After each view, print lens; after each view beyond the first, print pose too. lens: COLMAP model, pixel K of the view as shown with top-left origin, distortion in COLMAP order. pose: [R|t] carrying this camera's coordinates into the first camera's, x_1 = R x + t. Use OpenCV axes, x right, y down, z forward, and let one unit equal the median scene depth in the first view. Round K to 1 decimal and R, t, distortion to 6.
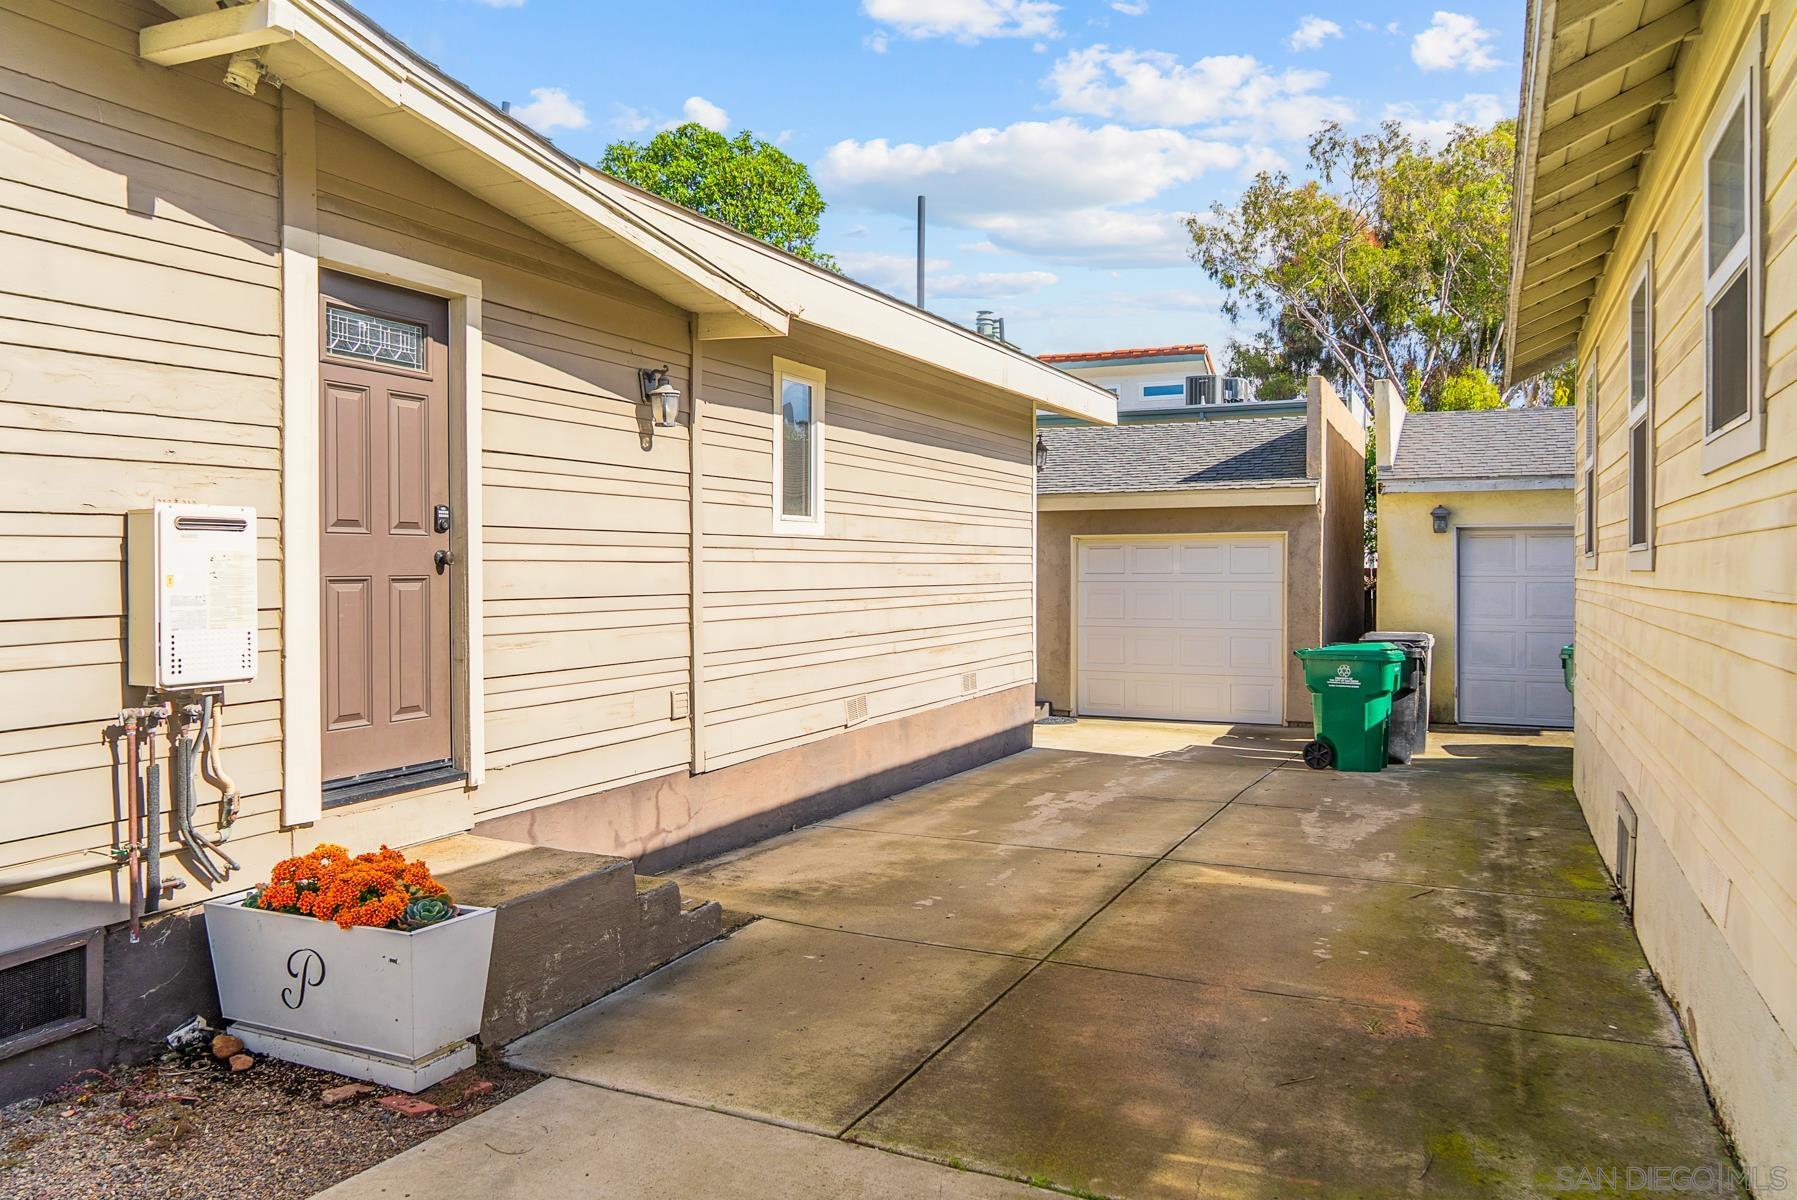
lens RADIAL K [[1233.3, 0, 927.9], [0, 1233.3, 592.5], [0, 0, 1]] dist [-0.005580, -0.001553]
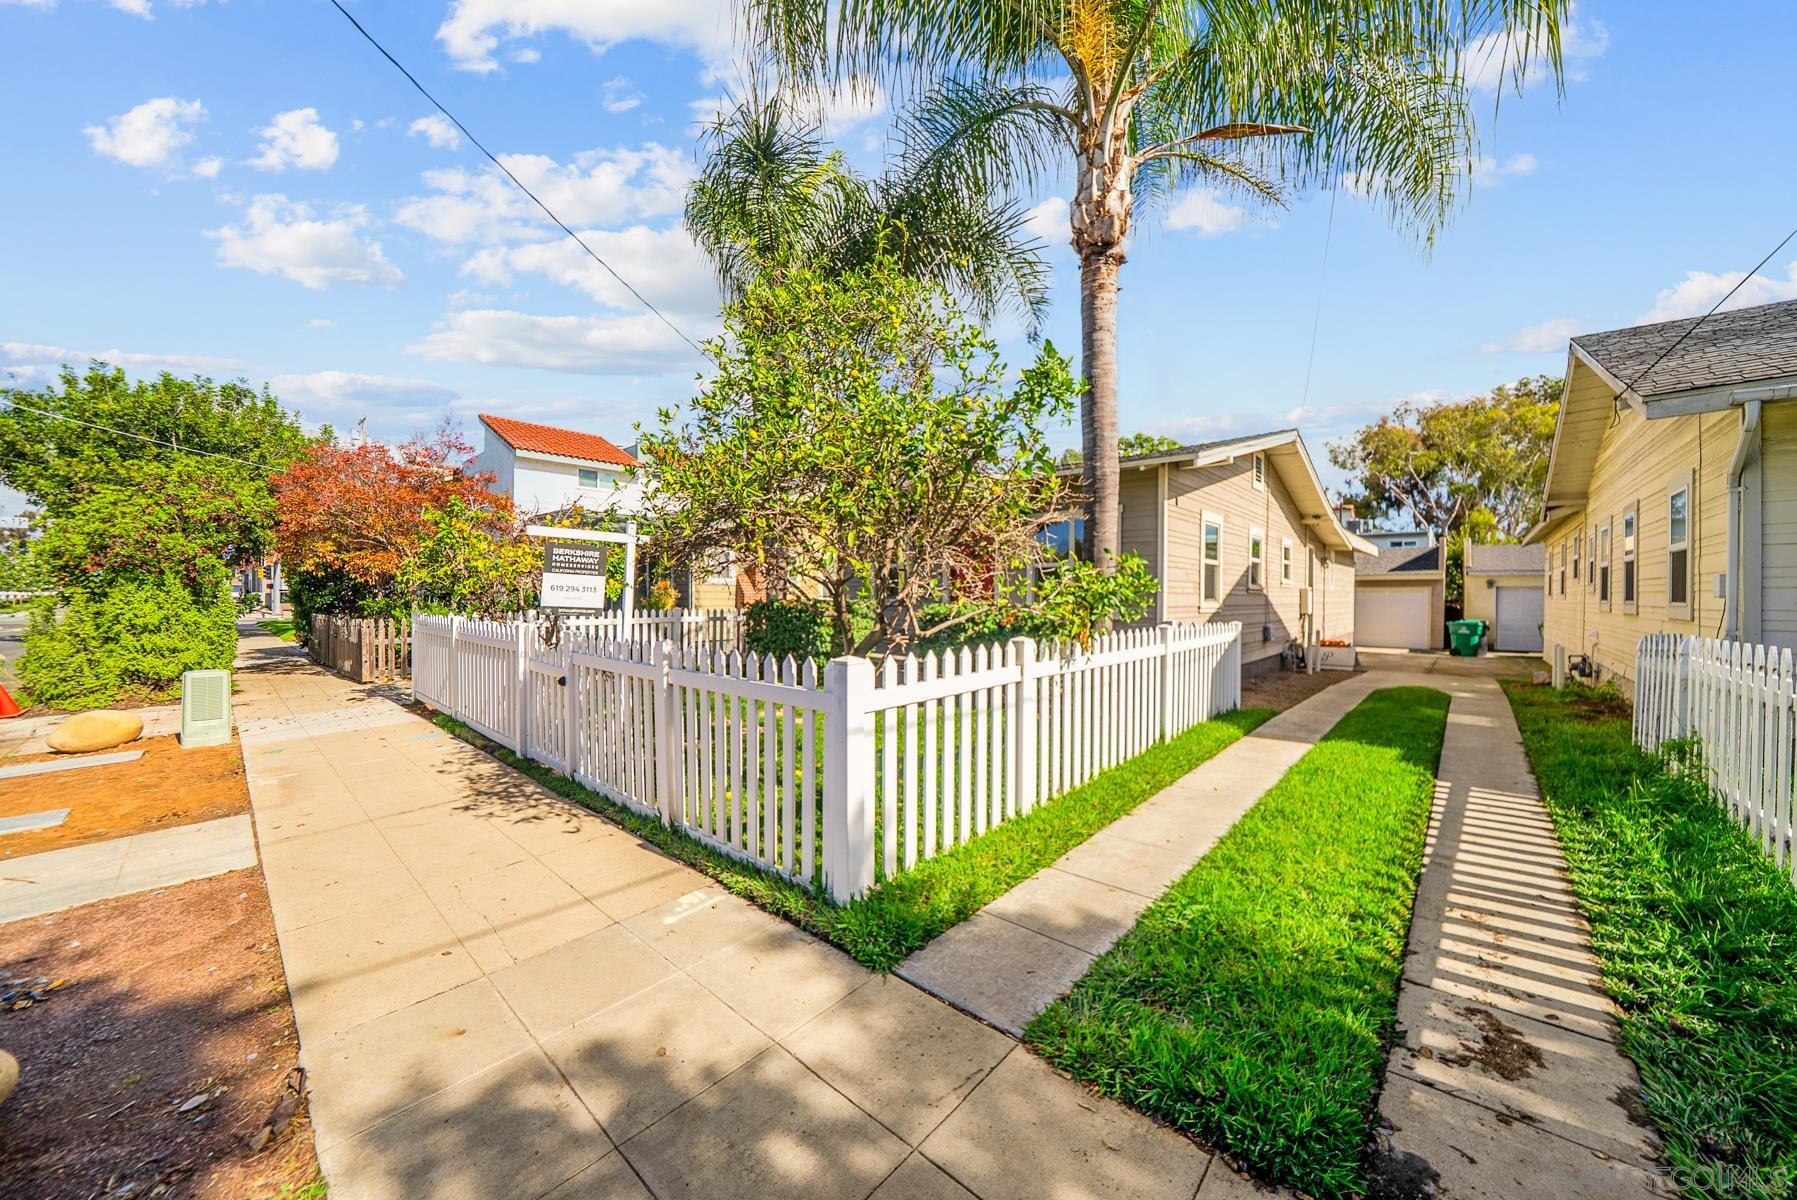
lens RADIAL K [[637.1, 0, 898.5], [0, 637.1, 600.0], [0, 0, 1]] dist [-0.029256, 0.002039]
pose [[0.951514, 0.010897, -0.307413, -0.510967], [-0.015190, 0.999818, -0.011574, 0.021853], [0.307231, 0.015683, 0.951506, -0.930002]]
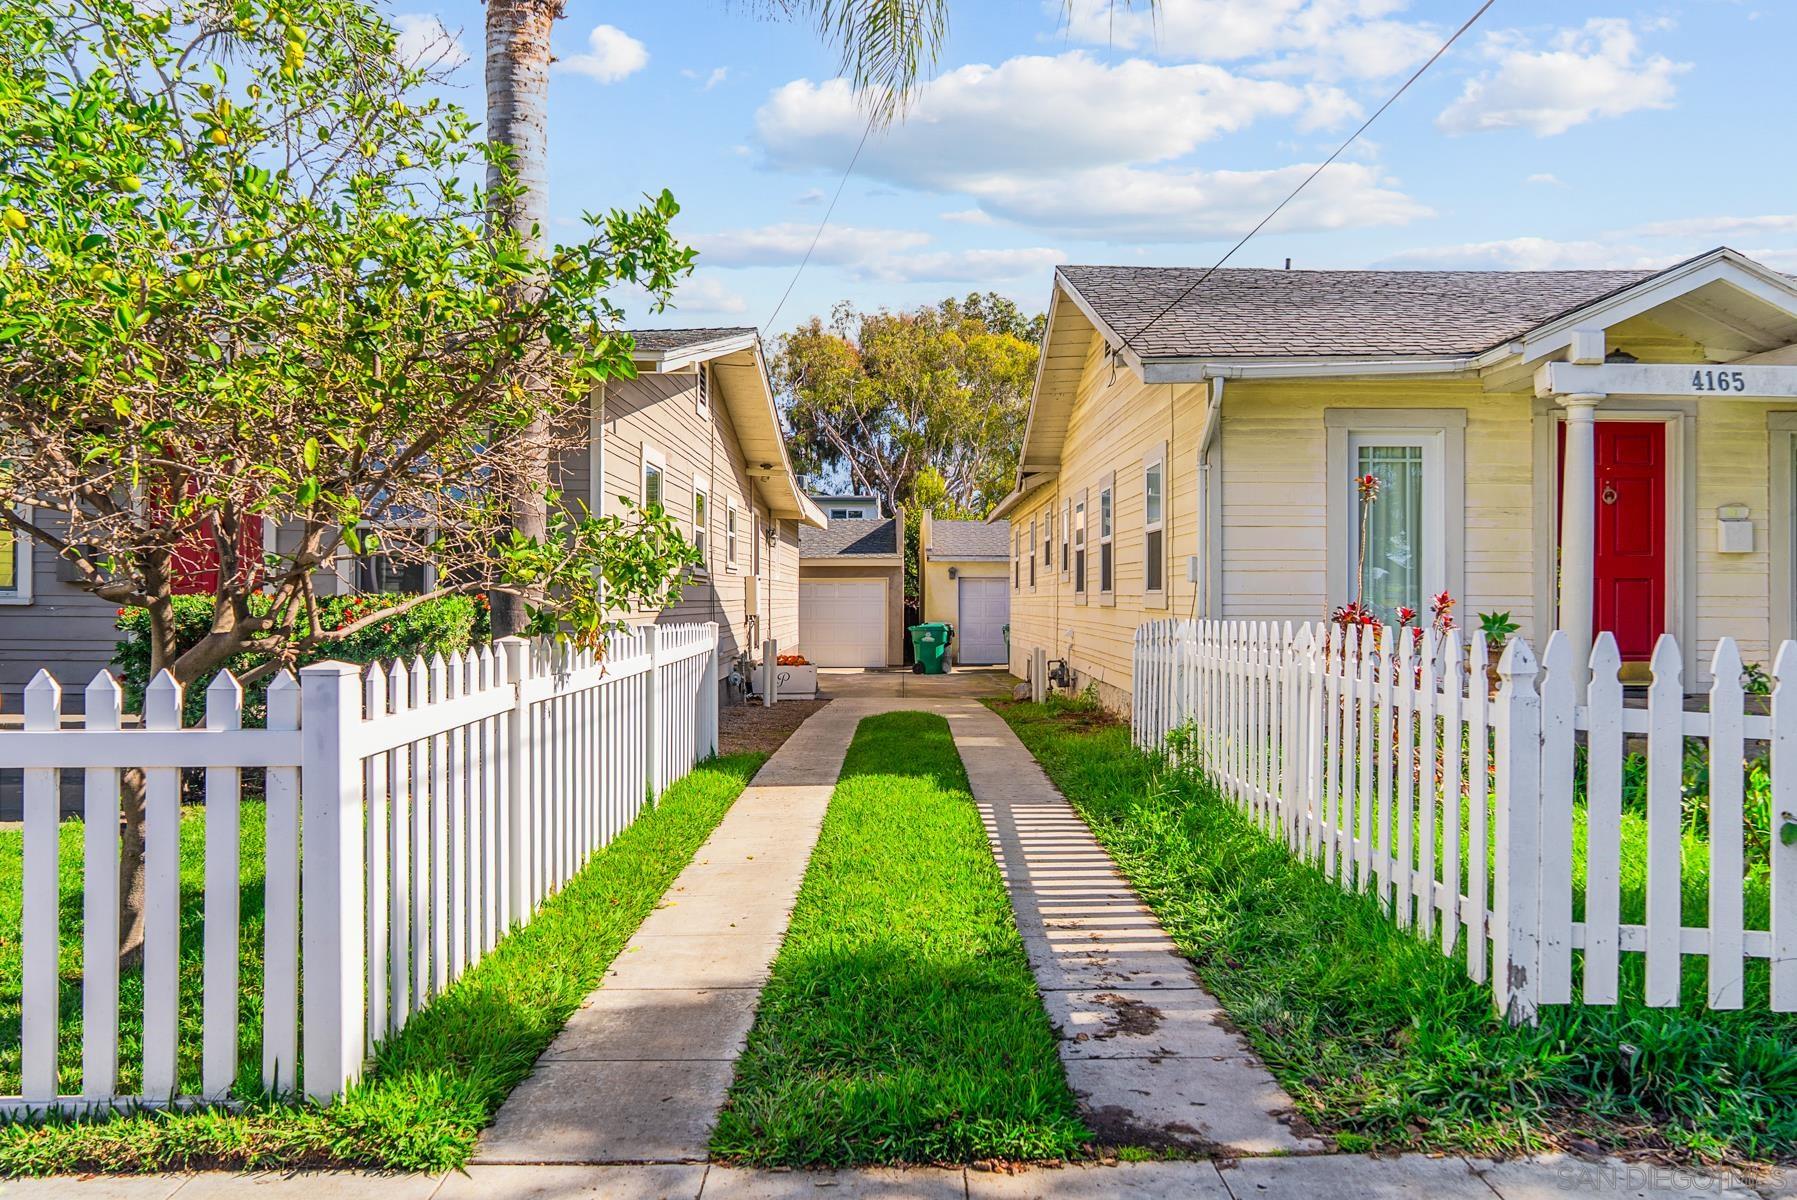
lens RADIAL K [[1233.3, 0, 927.9], [0, 1233.3, 592.5], [0, 0, 1]] dist [-0.005580, -0.001553]
pose [[0.900685, 0.005772, 0.434433, -0.593315], [0.005808, 0.999662, -0.025322, 0.032029], [-0.434433, 0.025330, 0.900348, -0.994088]]
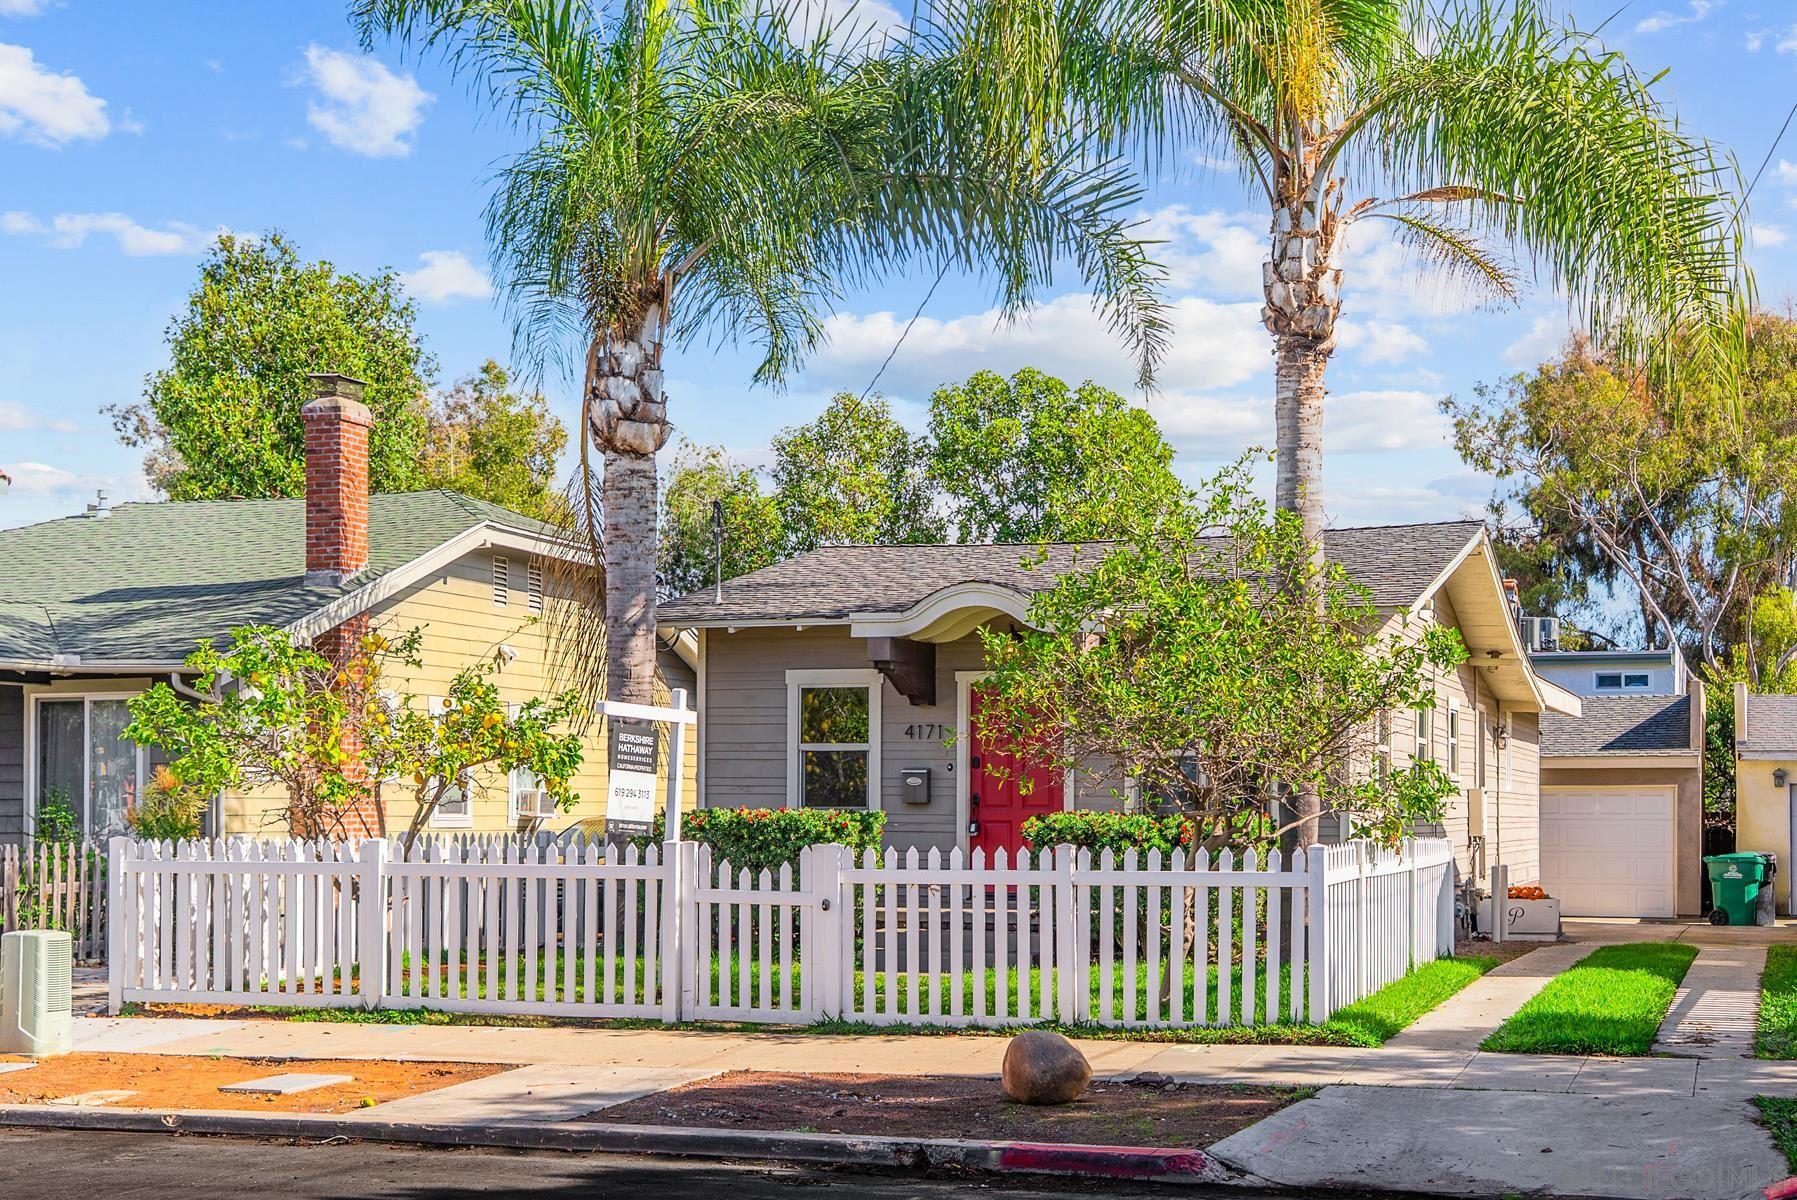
lens RADIAL K [[2474.7, 0, 895.1], [0, 2474.7, 775.4], [0, 0, 1]] dist [0.000976, 0.029135]
pose [[0.996375, 0.006683, 0.084810, -0.886971], [-0.003630, 0.999342, -0.036102, 0.049049], [-0.084996, 0.035663, 0.995743, -1.857583]]
